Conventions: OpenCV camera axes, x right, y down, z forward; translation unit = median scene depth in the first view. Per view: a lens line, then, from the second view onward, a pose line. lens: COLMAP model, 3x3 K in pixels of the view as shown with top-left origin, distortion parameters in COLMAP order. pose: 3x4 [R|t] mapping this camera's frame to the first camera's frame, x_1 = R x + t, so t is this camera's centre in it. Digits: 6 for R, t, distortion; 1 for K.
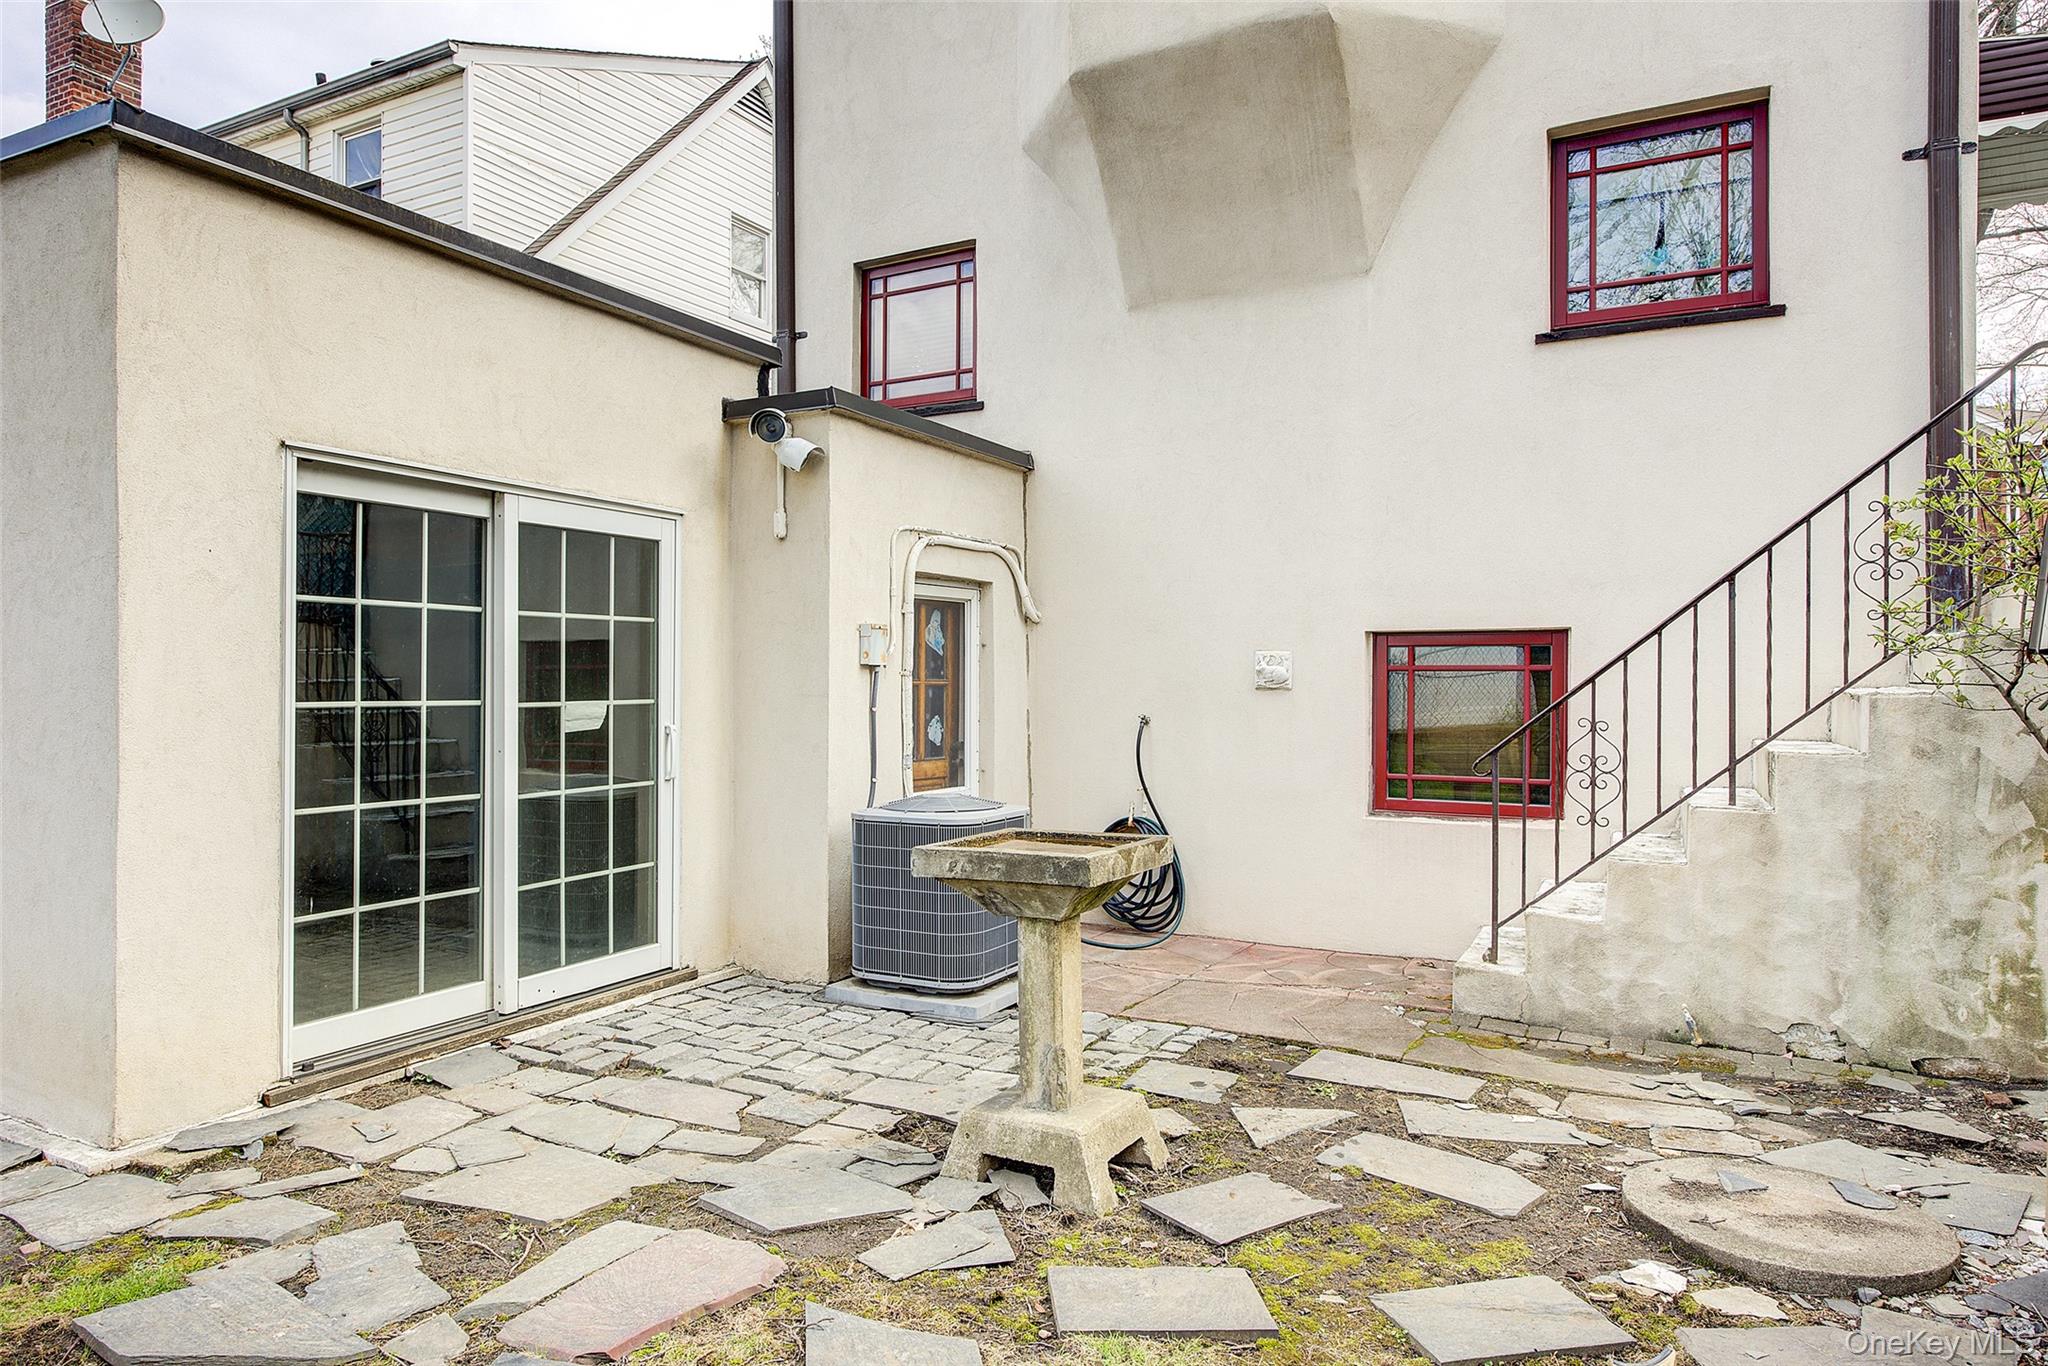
lens RADIAL K [[1272.8, 0, 1024.0], [0, 1272.8, 683.0], [0, 0, 1]] dist [-0.004499, 0.000305]
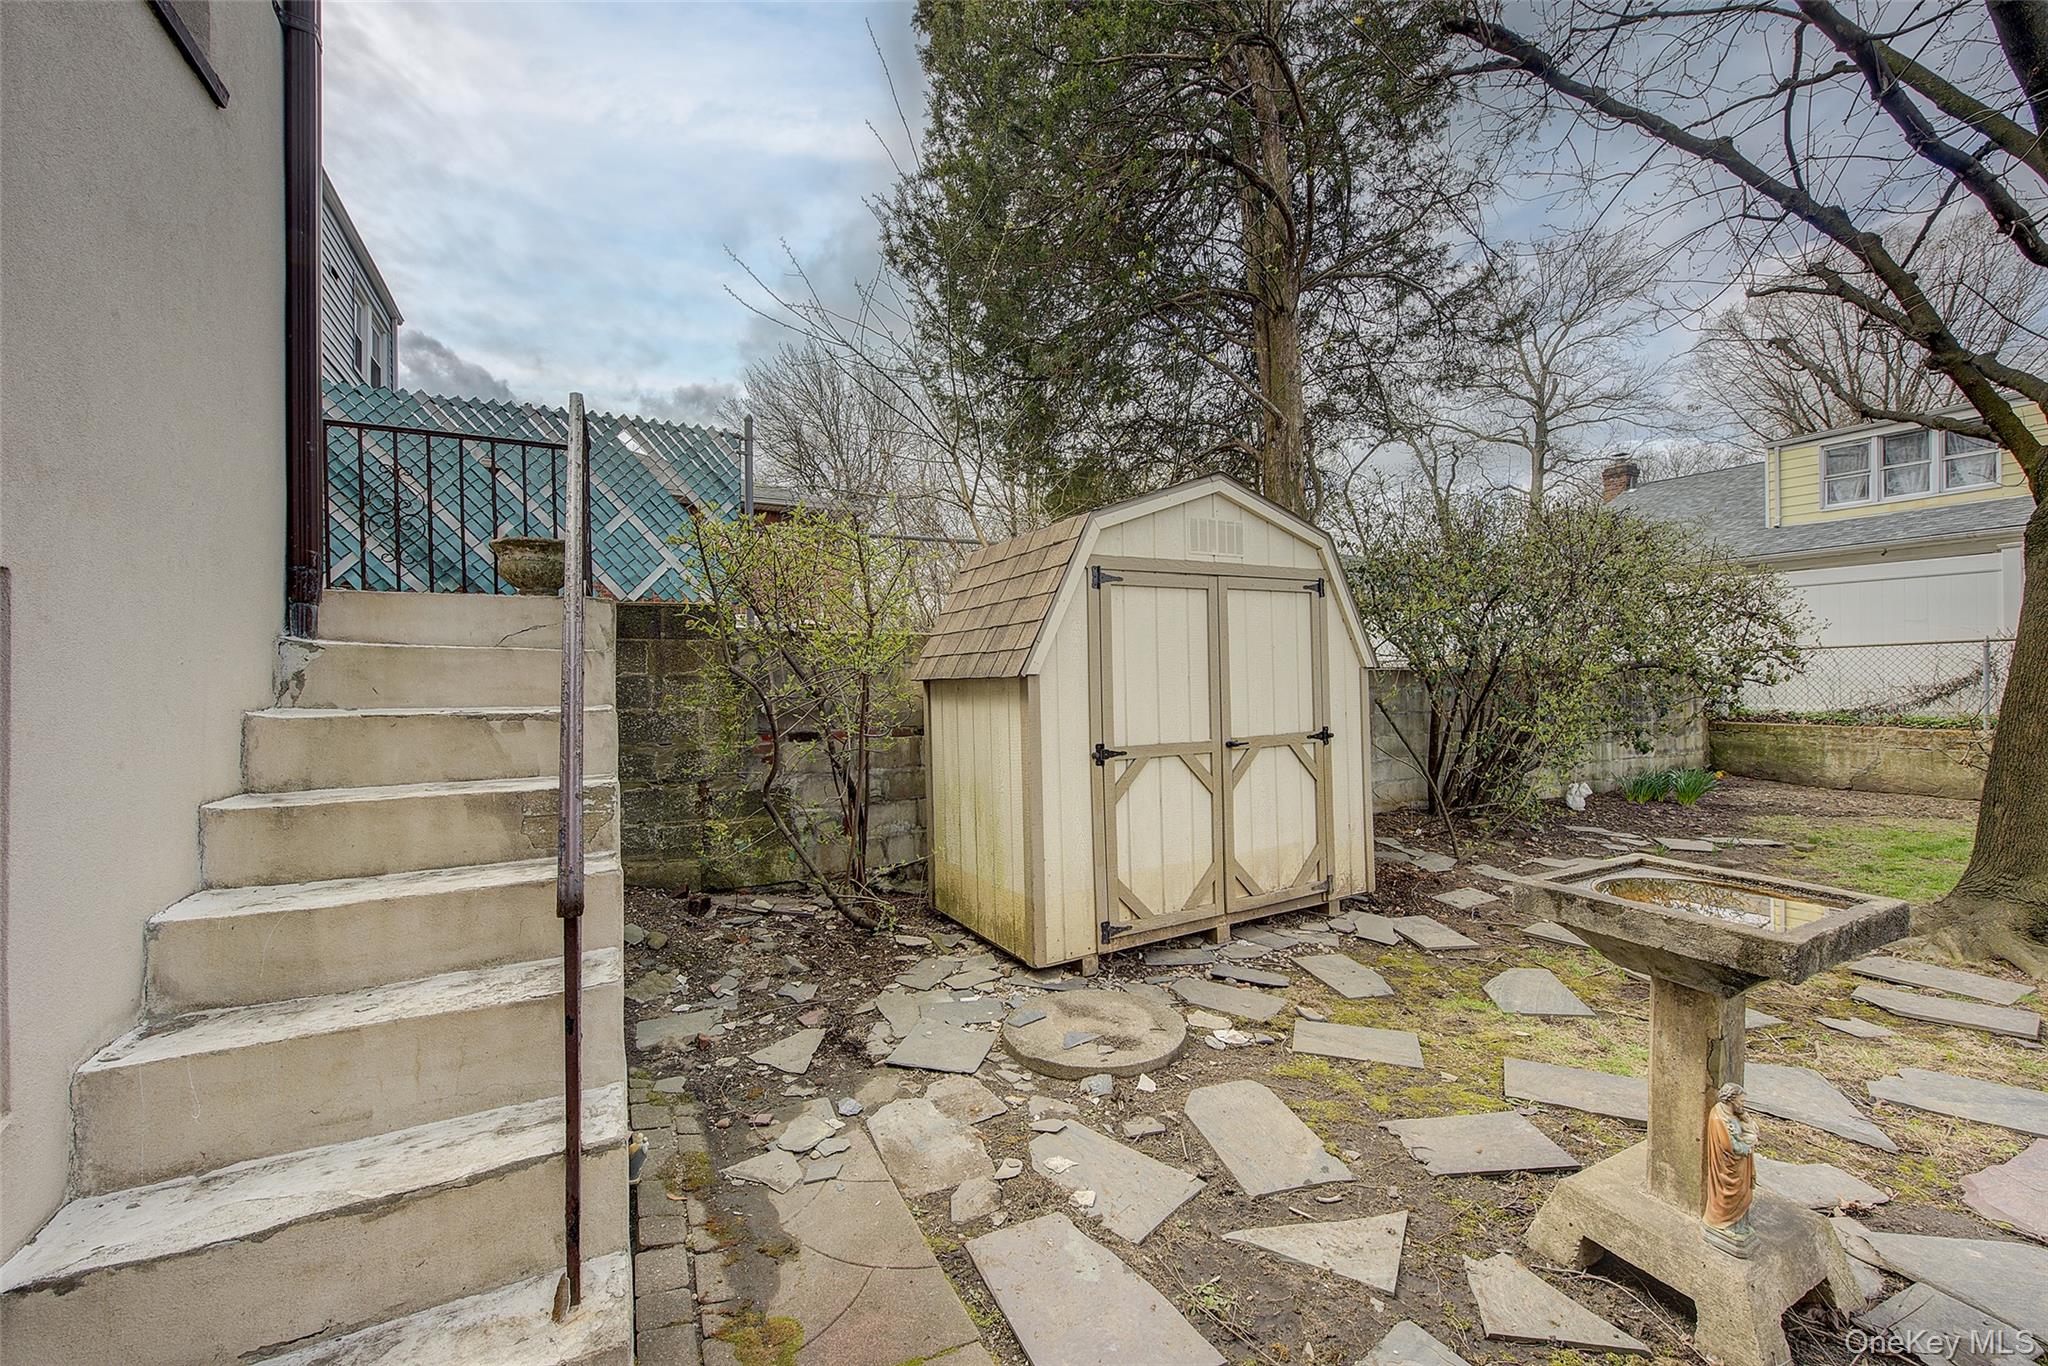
lens RADIAL K [[801.1, 0, 1024.0], [0, 801.1, 683.0], [0, 0, 1]] dist [0.000445, 0.000039]
pose [[-0.826991, 0.012523, 0.562075, 0.062523], [0.012769, 0.999912, -0.003490, -0.006002], [-0.562070, 0.004290, -0.827079, 1.184062]]
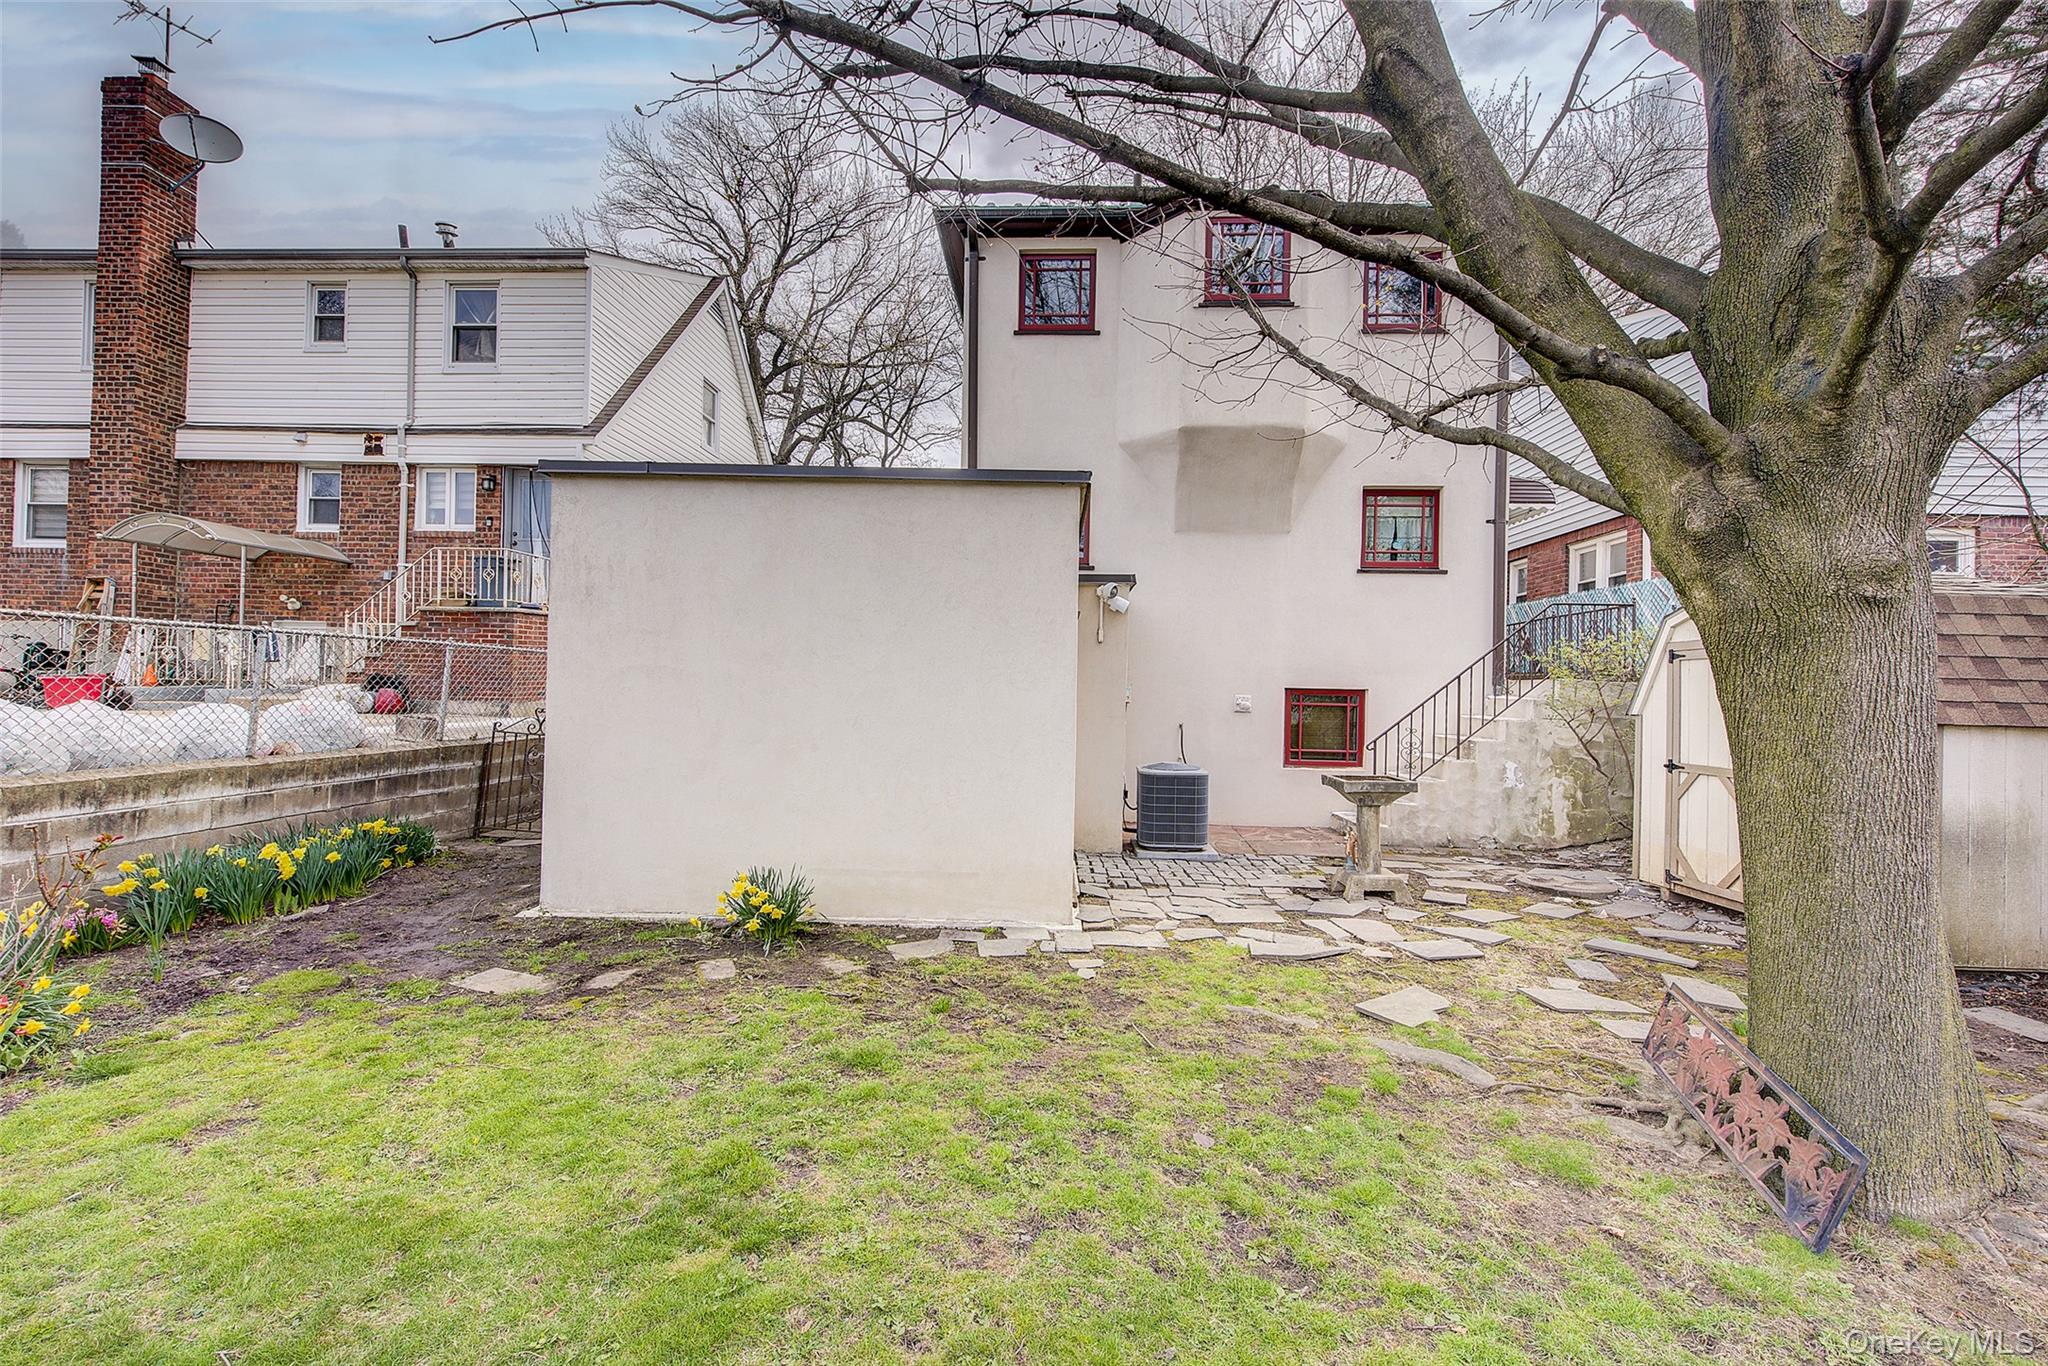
lens RADIAL K [[869.1, 0, 1024.0], [0, 869.1, 683.0], [0, 0, 1]] dist [-0.000104, -0.001132]
pose [[0.901299, 0.016717, 0.432874, -1.047089], [-0.017501, 0.999844, -0.002174, -0.046768], [-0.432843, -0.005617, 0.901452, -0.270305]]
